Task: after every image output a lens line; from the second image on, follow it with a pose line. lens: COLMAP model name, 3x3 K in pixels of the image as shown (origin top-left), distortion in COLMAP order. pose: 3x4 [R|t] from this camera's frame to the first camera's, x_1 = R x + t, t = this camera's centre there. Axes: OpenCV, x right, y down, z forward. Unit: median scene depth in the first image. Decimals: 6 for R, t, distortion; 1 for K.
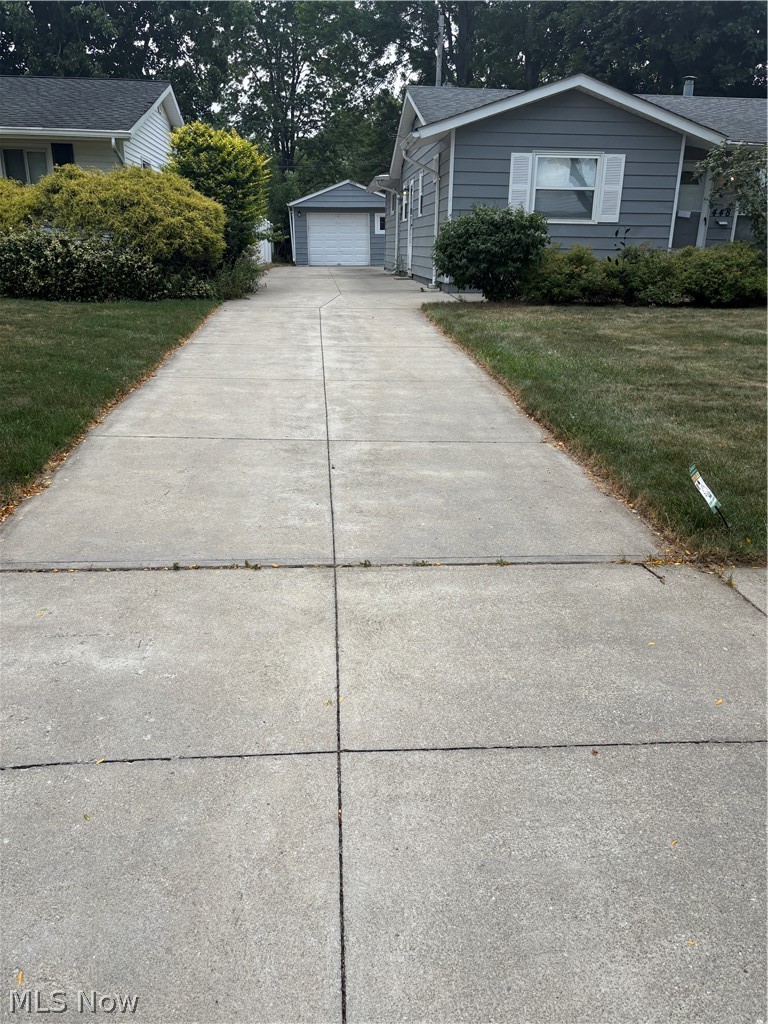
lens RADIAL K [[763.9, 0, 381.5], [0, 763.9, 512.3], [0, 0, 1]] dist [-0.005981, -0.000901]
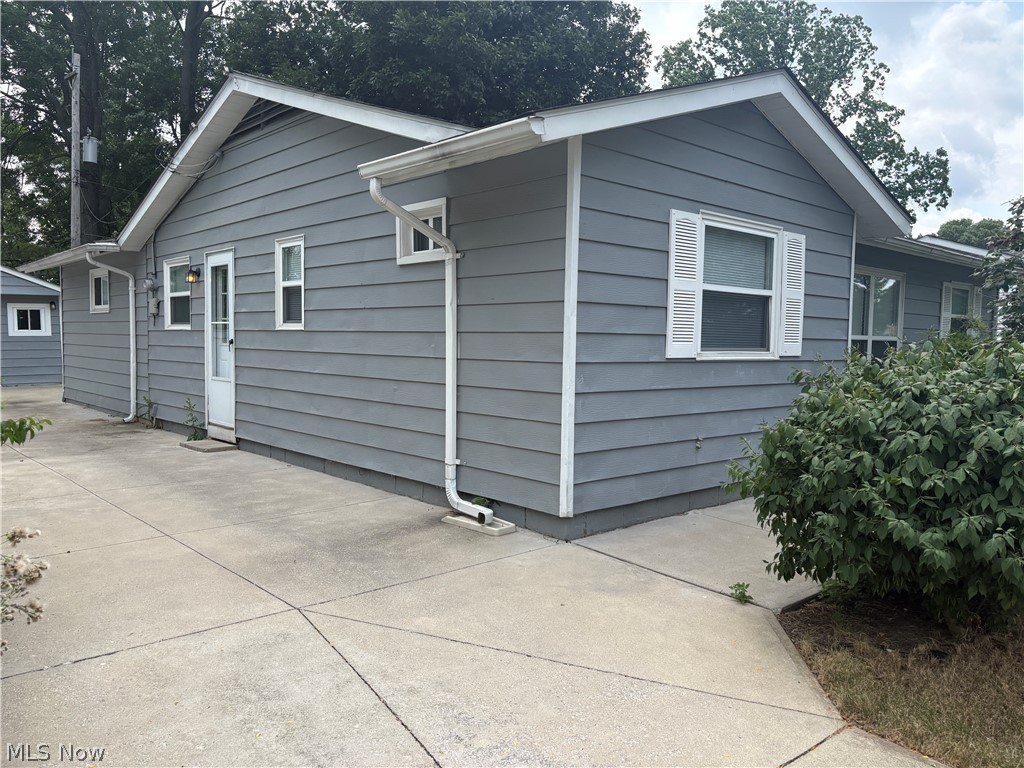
lens RADIAL K [[763.9, 0, 512.6], [0, 763.9, 383.7], [0, 0, 1]] dist [-0.005981, -0.000901]
pose [[0.784565, -0.035708, 0.619018, -0.073211], [0.198117, 0.960444, -0.195697, -0.135629], [-0.587544, 0.276175, 0.760605, 0.328552]]
